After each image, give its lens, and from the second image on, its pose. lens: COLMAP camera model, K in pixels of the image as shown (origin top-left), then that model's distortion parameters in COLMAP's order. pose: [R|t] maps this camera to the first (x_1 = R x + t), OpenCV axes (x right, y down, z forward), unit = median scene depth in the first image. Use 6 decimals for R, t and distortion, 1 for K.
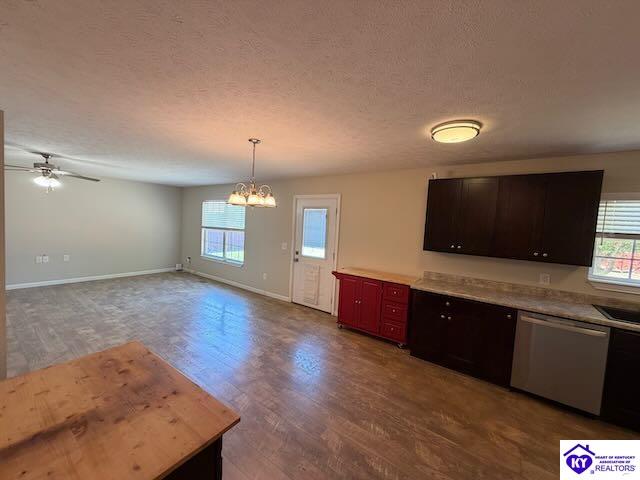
lens RADIAL K [[255.1, 0, 317.6], [0, 255.1, 239.7], [0, 0, 1]] dist [0.000550, 0.000012]
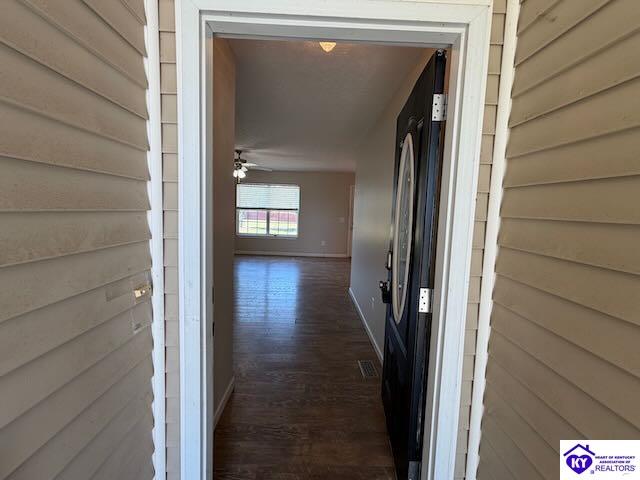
lens RADIAL K [[317.1, 0, 320.0], [0, 317.1, 240.0], [0, 0, 1]] dist [-0.001527, -0.000032]
pose [[0.801208, -0.081966, 0.592746, -1.553341], [0.041791, 0.995820, 0.081216, -0.014873], [-0.596925, -0.040300, 0.801284, -0.439708]]
